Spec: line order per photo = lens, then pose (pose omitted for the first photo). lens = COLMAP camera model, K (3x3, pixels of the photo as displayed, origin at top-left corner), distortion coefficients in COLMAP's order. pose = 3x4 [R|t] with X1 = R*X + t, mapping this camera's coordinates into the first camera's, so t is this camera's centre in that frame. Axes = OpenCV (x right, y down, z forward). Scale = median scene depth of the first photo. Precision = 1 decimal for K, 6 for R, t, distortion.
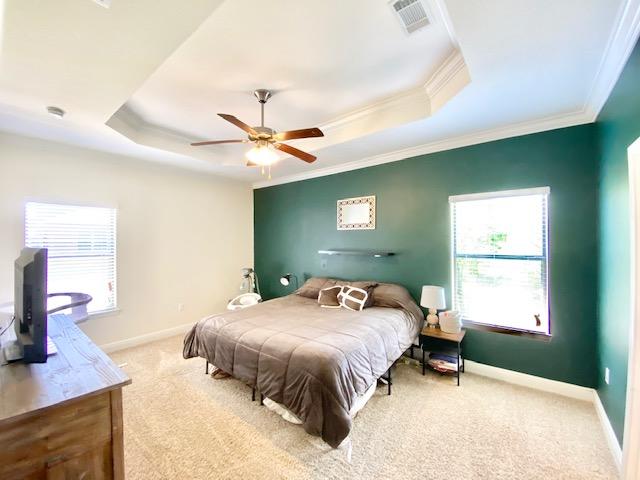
lens RADIAL K [[253.8, 0, 320.0], [0, 253.8, 240.0], [0, 0, 1]] dist [0.001418, -0.015040]
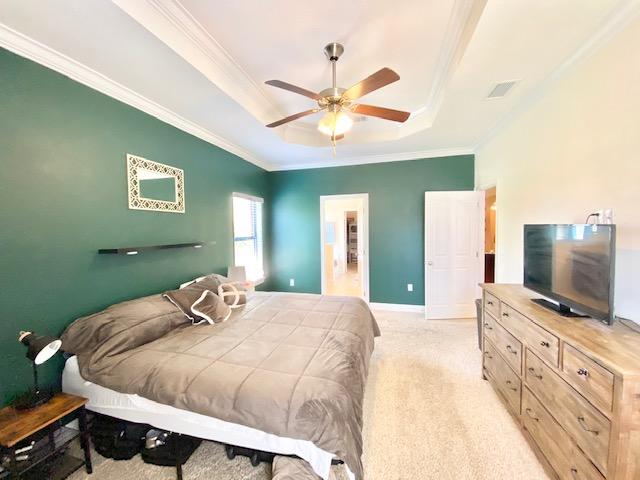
lens RADIAL K [[257.8, 0, 320.0], [0, 257.8, 240.0], [0, 0, 1]] dist [0.002563, -0.013277]
pose [[-0.398447, -0.041065, 0.916272, -0.764726], [0.000213, 0.998993, 0.044865, 0.005202], [-0.917191, 0.018071, -0.398037, 1.050263]]
